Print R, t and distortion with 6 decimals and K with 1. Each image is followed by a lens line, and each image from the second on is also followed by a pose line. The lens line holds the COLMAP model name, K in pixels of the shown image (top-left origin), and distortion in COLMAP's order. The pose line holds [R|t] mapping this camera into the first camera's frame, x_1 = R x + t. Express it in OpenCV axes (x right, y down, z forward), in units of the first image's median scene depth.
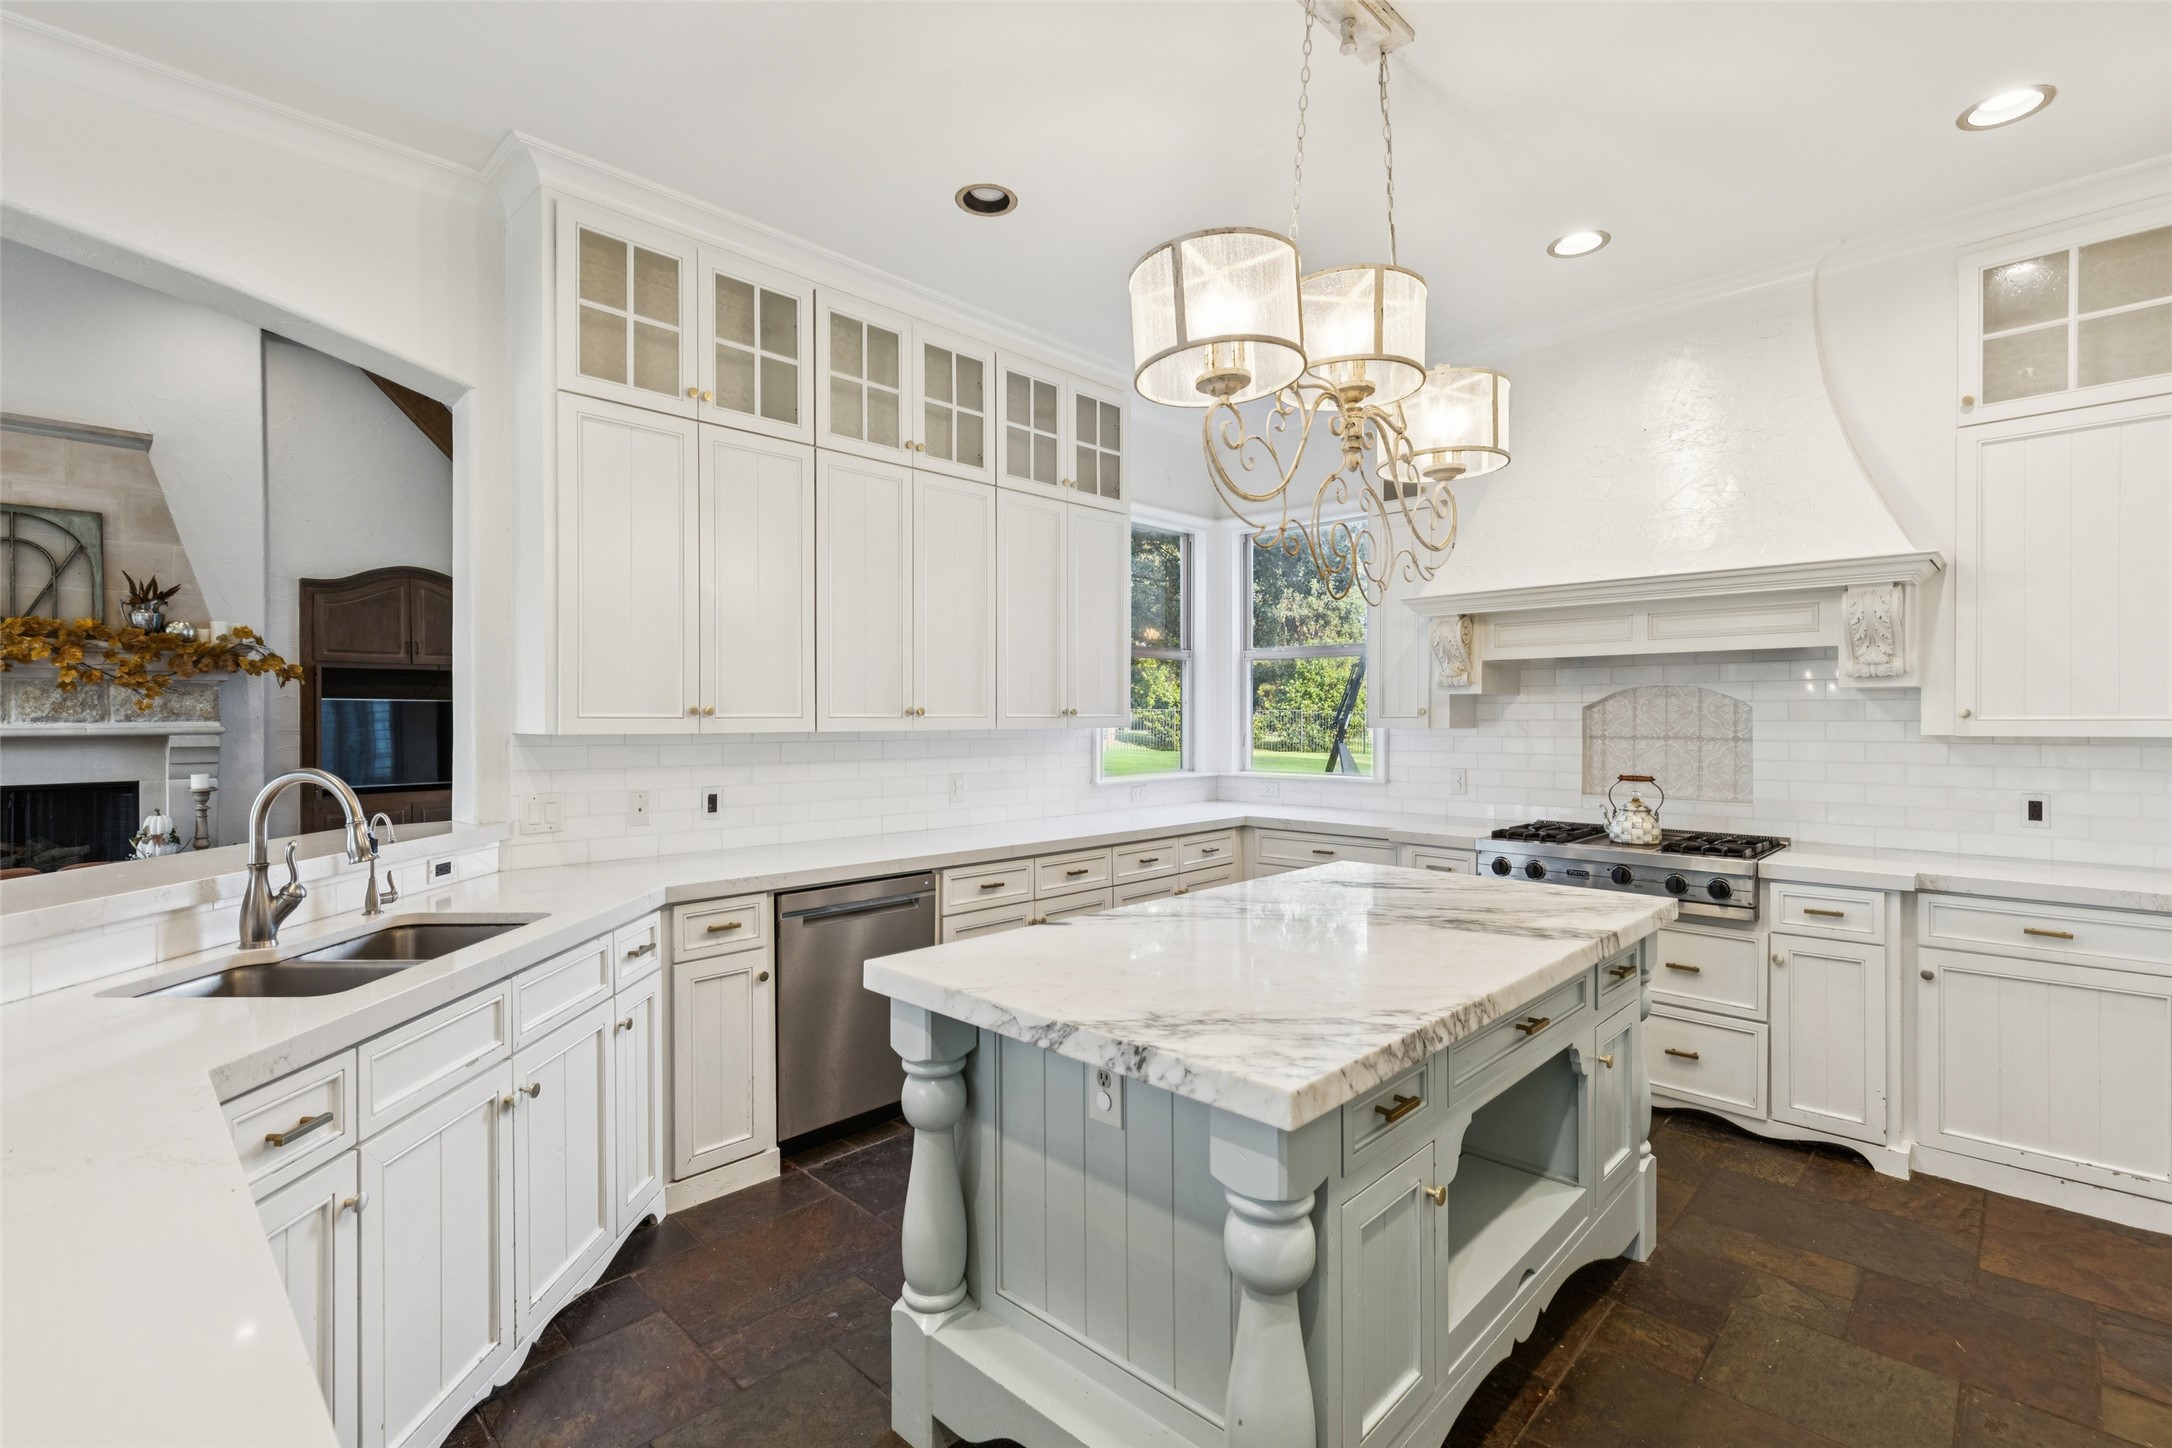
lens RADIAL K [[955.2, 0, 1086.0], [0, 955.2, 724.0], [0, 0, 1]] dist [-0.019168, -0.000149]
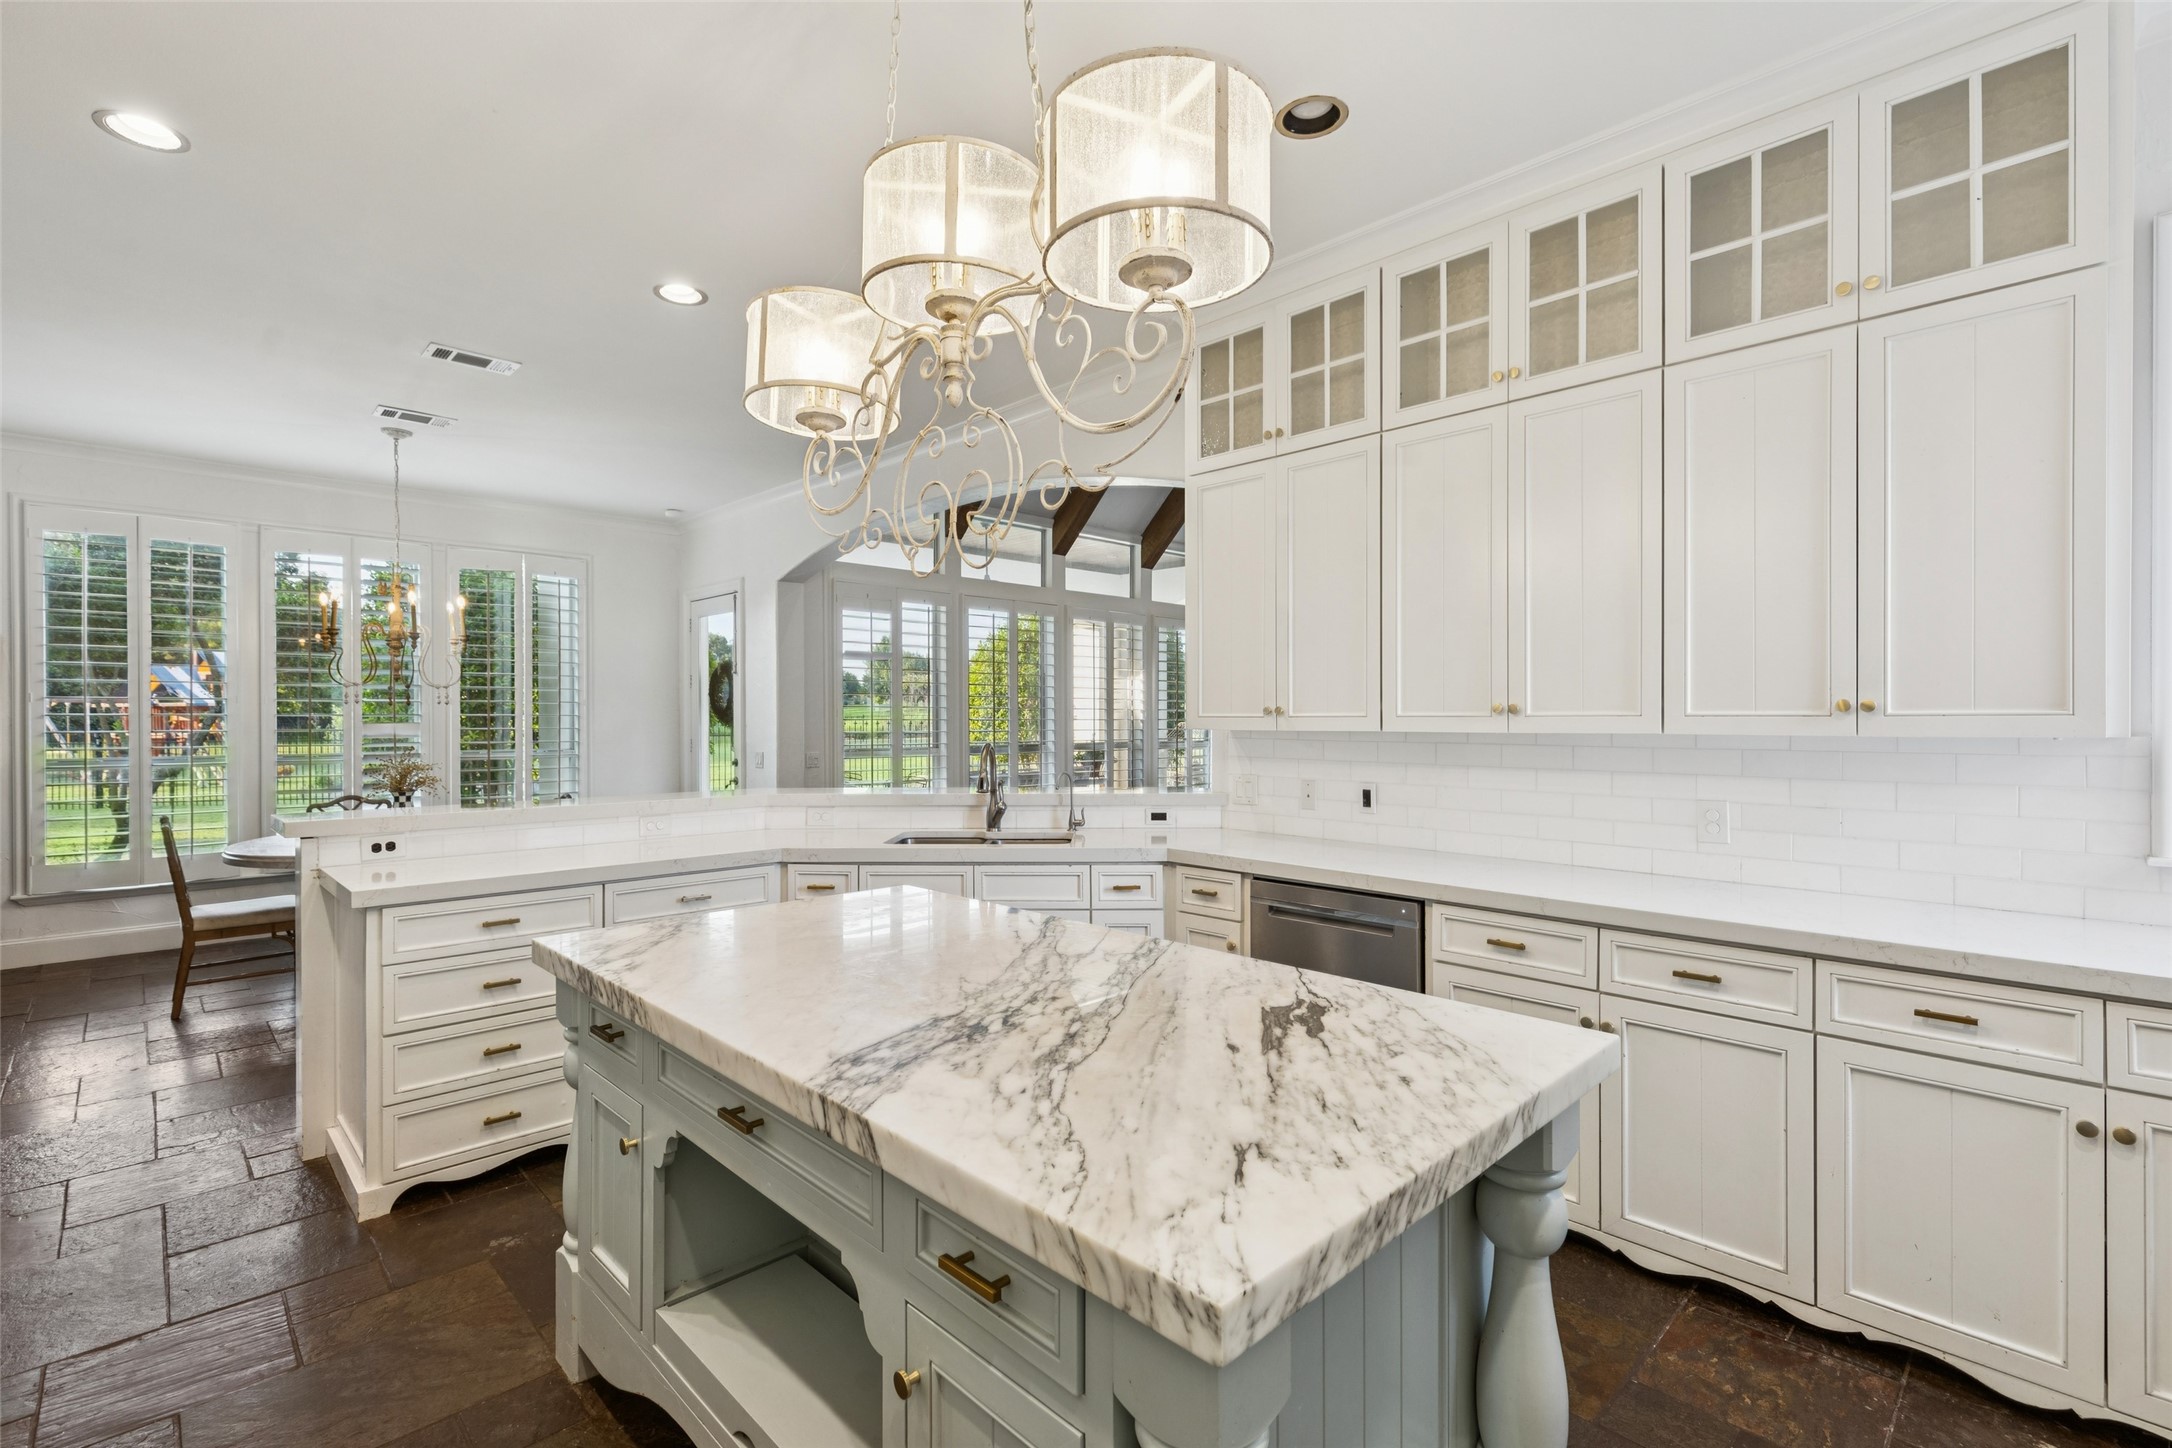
lens RADIAL K [[985.5, 0, 1086.0], [0, 985.5, 724.0], [0, 0, 1]] dist [-0.002145, -0.000254]
pose [[-0.033772, 0.009378, -0.999386, 0.633258], [-0.004081, 0.999946, 0.009521, -0.006872], [0.999421, 0.004400, -0.033732, 0.656924]]
